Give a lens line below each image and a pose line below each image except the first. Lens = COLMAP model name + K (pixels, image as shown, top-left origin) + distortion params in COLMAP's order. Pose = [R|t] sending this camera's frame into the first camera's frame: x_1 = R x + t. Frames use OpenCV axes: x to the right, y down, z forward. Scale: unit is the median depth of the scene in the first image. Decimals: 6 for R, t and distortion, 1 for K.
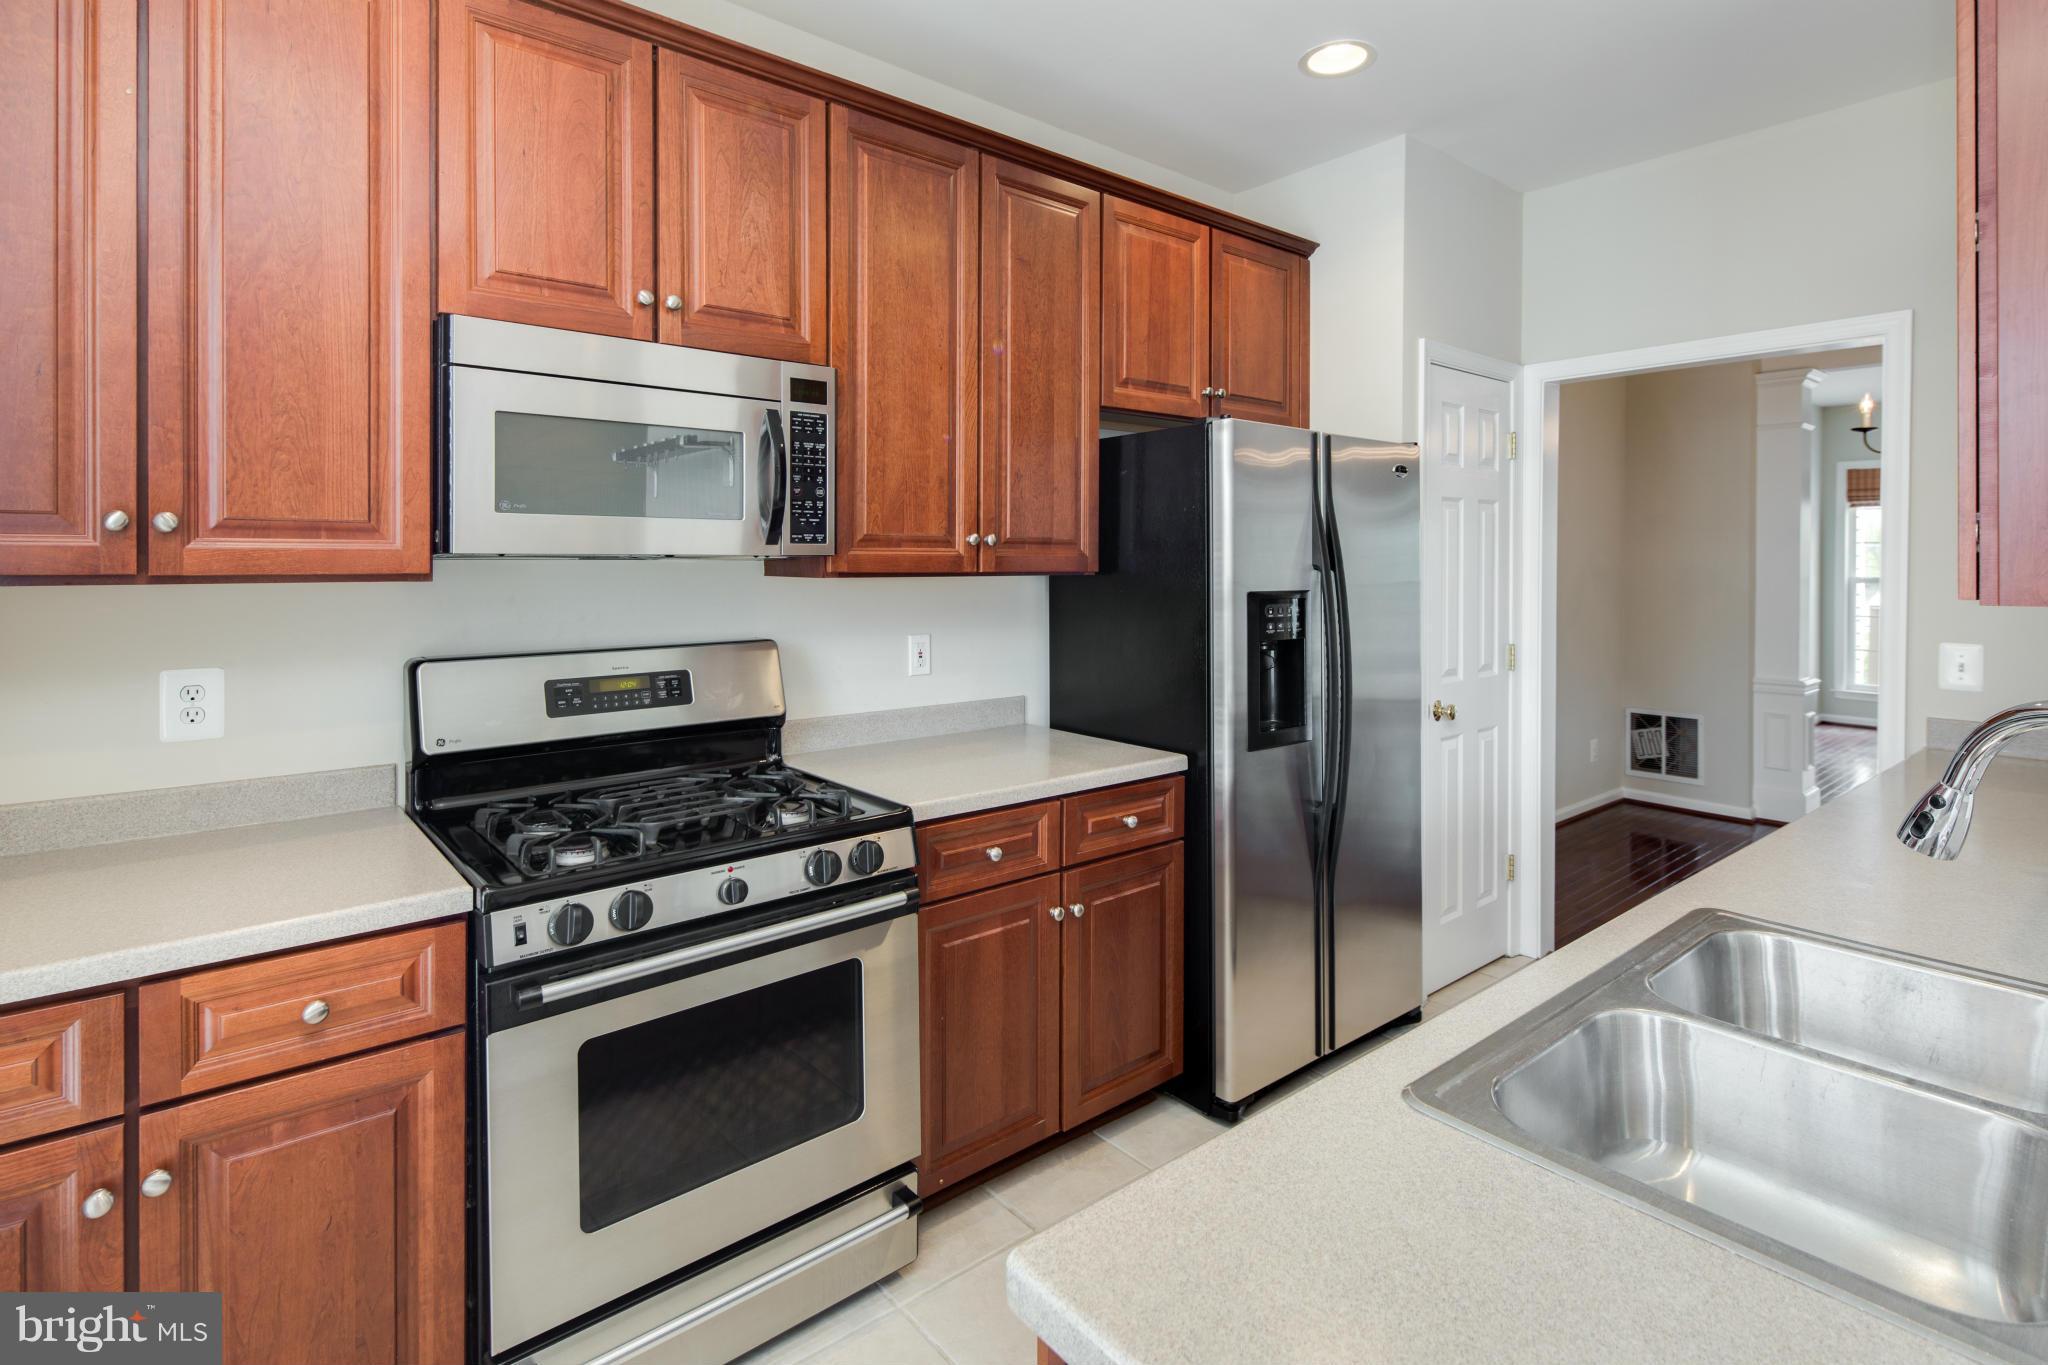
lens RADIAL K [[989.7, 0, 1025.0], [0, 989.7, 564.0], [0, 0, 1]] dist [-0.001103, -0.002760]
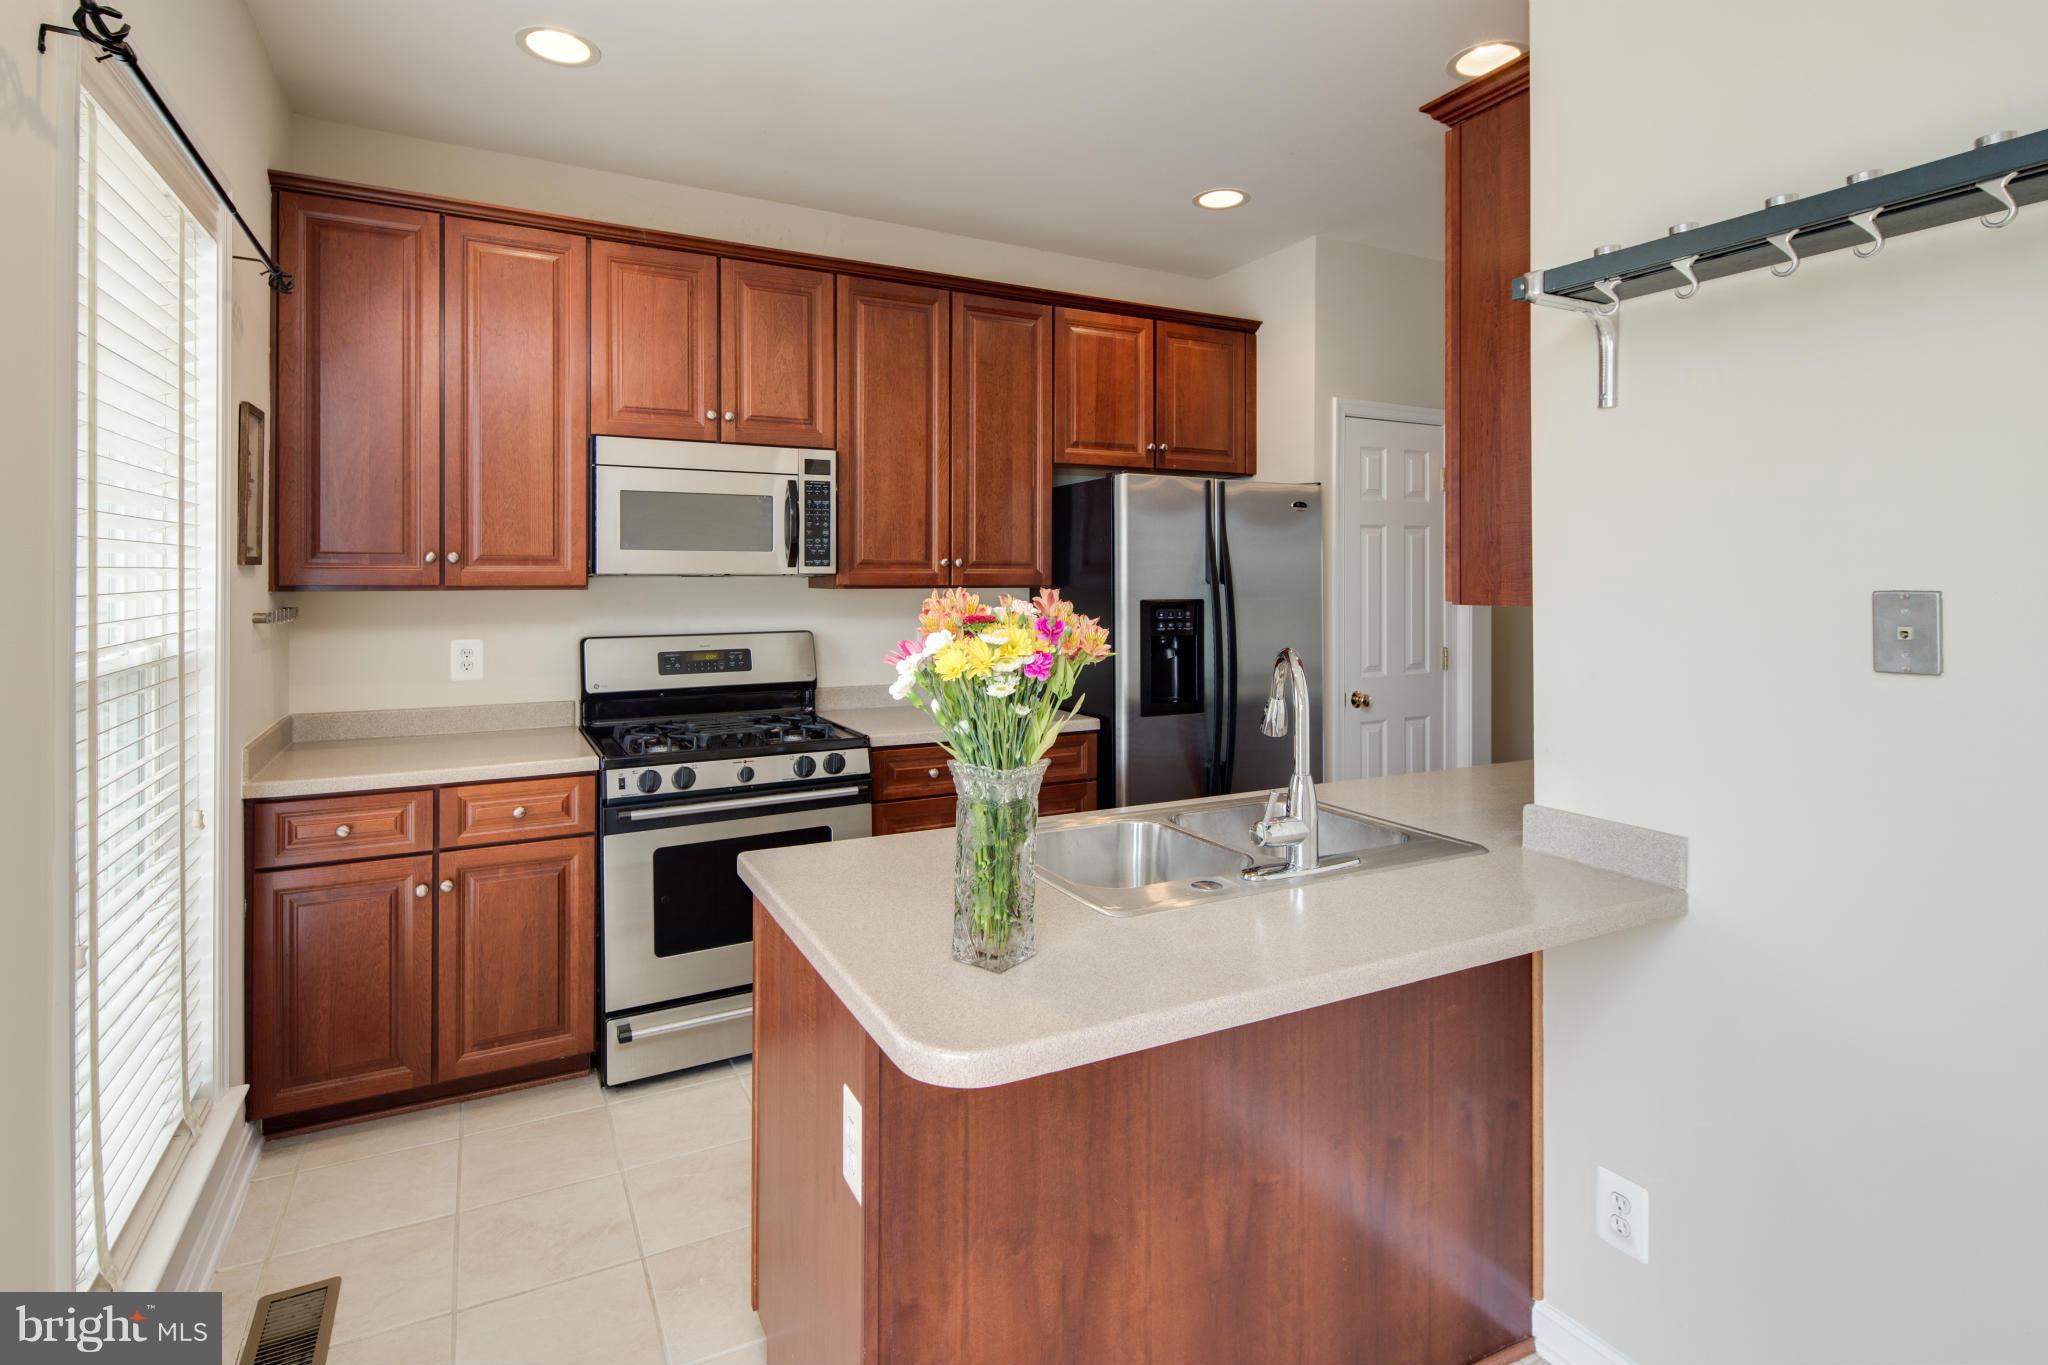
lens RADIAL K [[1000.1, 0, 1023.8], [0, 1000.1, 576.4], [0, 0, 1]] dist [-0.000102, 0.000286]
pose [[0.978989, -0.002117, -0.203901, 0.438869], [0.001199, 0.999989, -0.004625, 0.002604], [0.203908, 0.004284, 0.978981, -0.484619]]
